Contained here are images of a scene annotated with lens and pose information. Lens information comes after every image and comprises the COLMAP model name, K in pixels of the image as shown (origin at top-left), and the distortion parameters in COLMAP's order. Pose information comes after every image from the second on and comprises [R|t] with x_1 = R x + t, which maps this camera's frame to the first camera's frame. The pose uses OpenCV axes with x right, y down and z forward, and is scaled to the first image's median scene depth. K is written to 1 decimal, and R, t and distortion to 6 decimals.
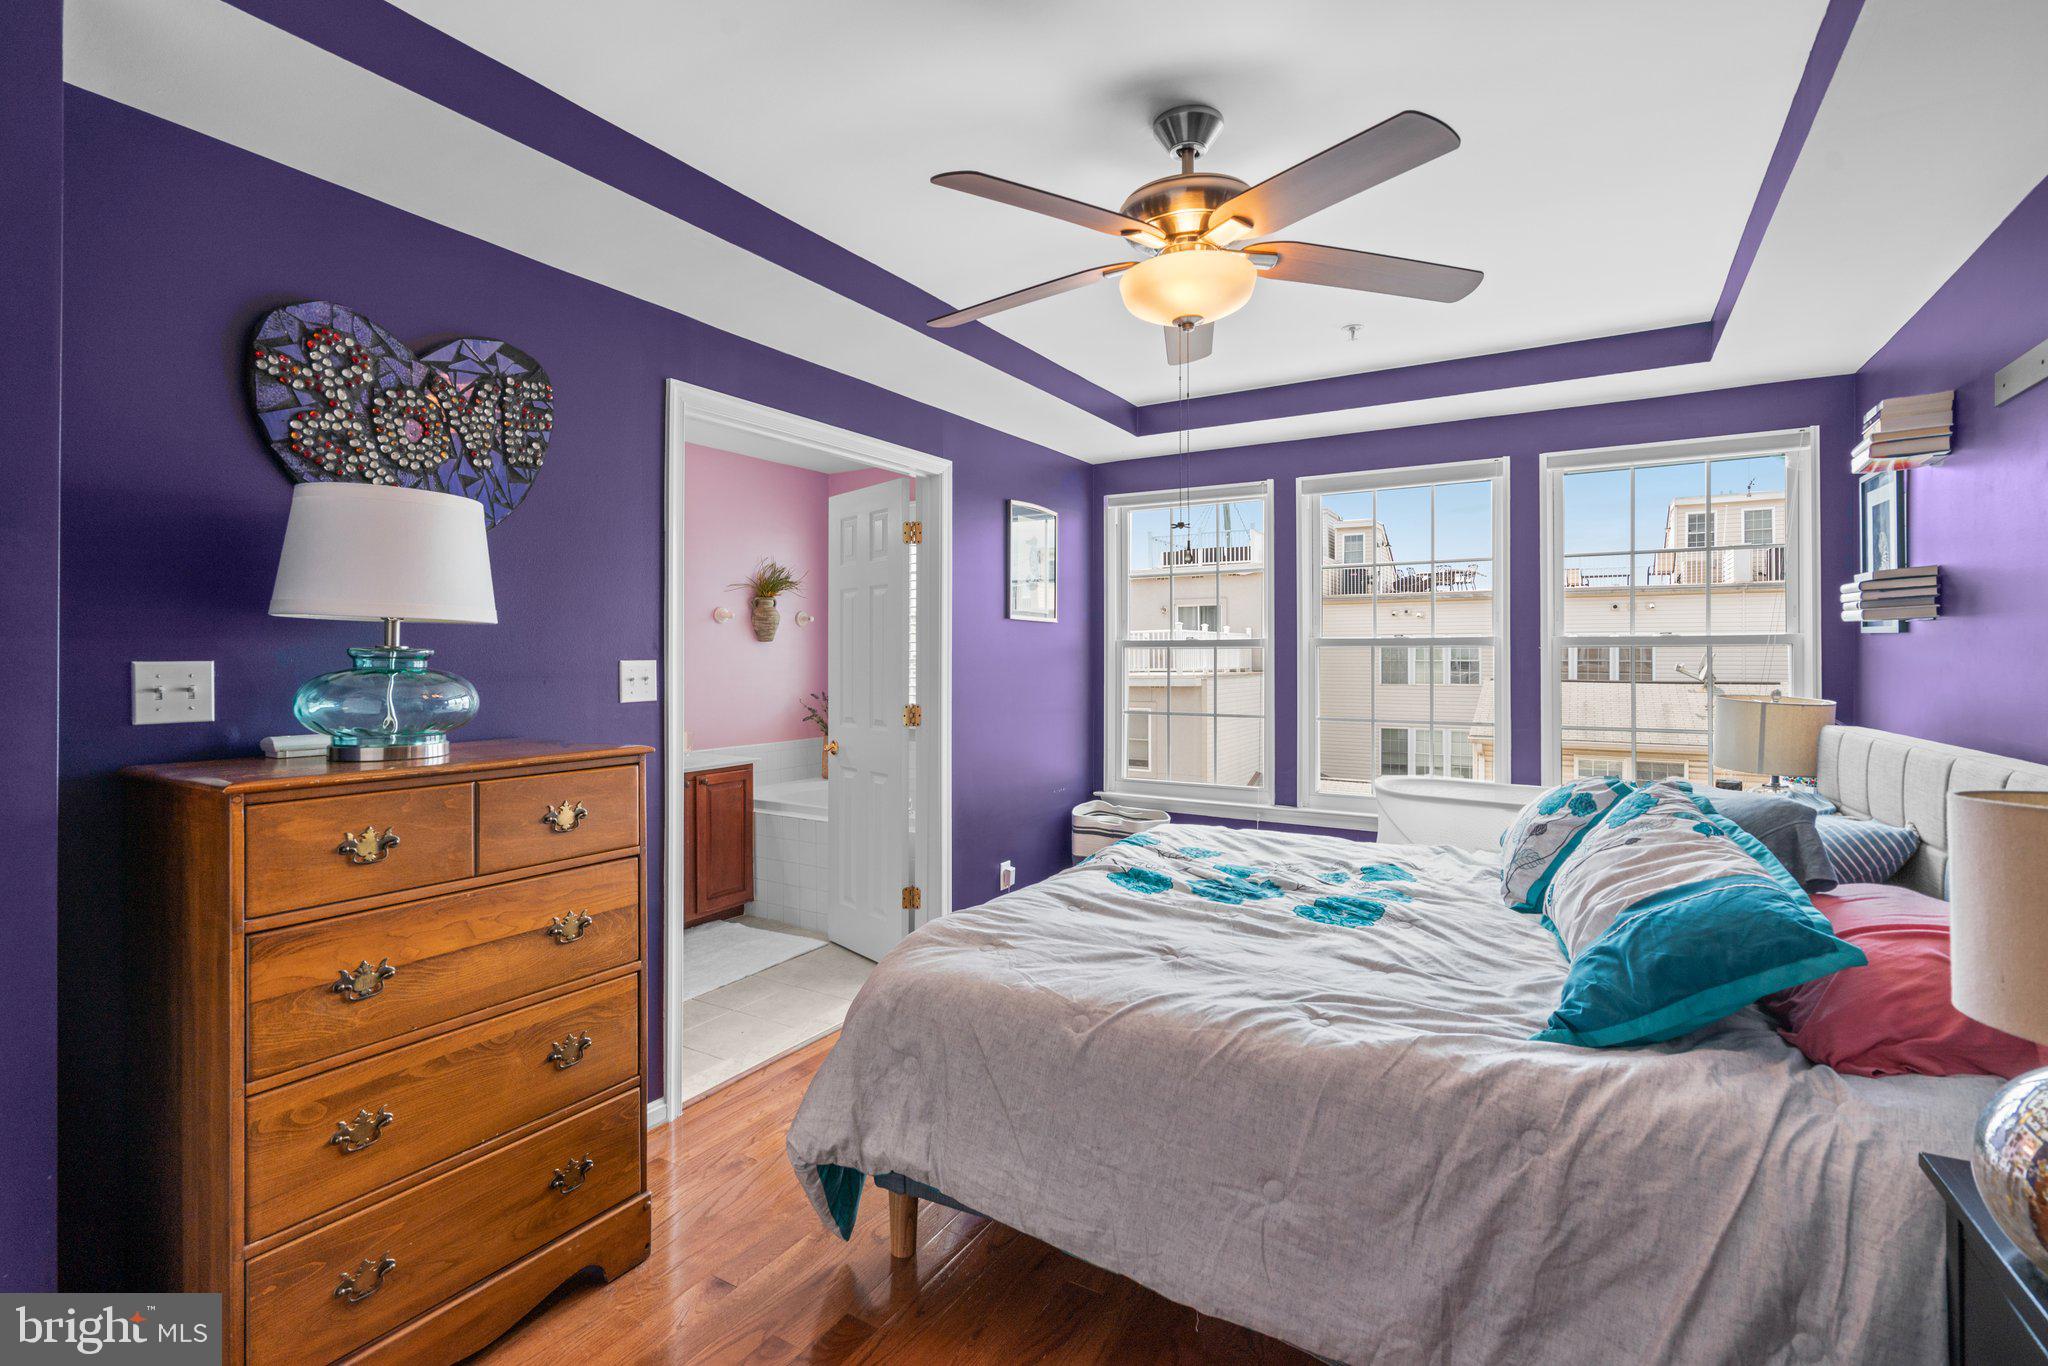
lens RADIAL K [[930.4, 0, 1029.6], [0, 930.4, 664.1], [0, 0, 1]] dist [-0.003305, -0.000210]
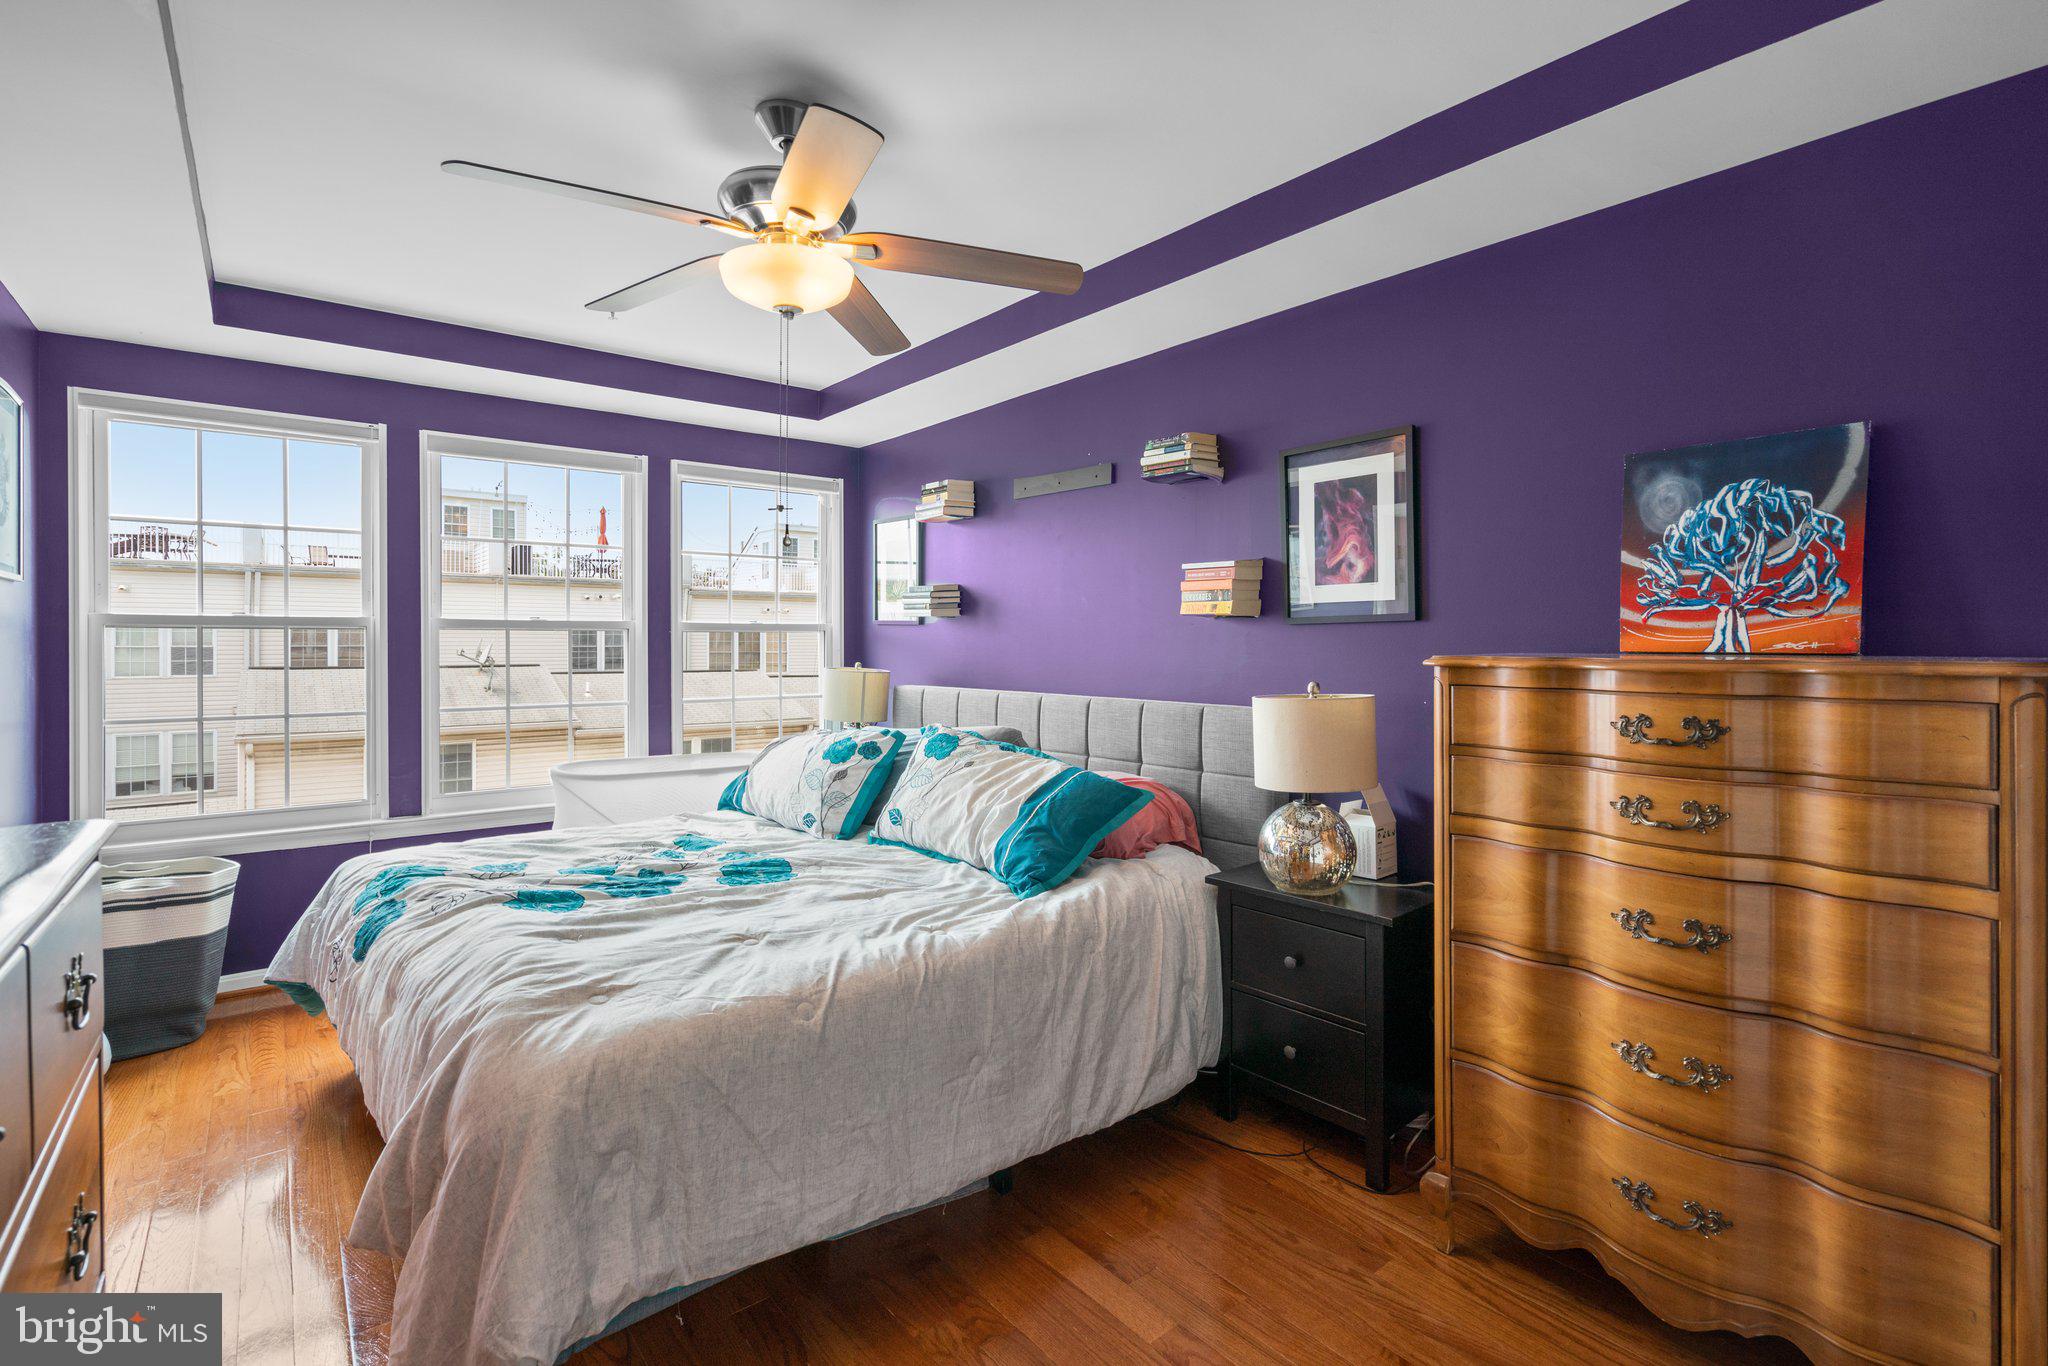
lens RADIAL K [[950.0, 0, 1011.4], [0, 950.0, 649.4], [0, 0, 1]] dist [-0.002305, 0.000076]
pose [[0.351207, -0.006857, 0.936273, -0.693092], [0.007172, 0.999964, 0.004633, 0.002130], [-0.936270, 0.005088, 0.351243, 0.383307]]
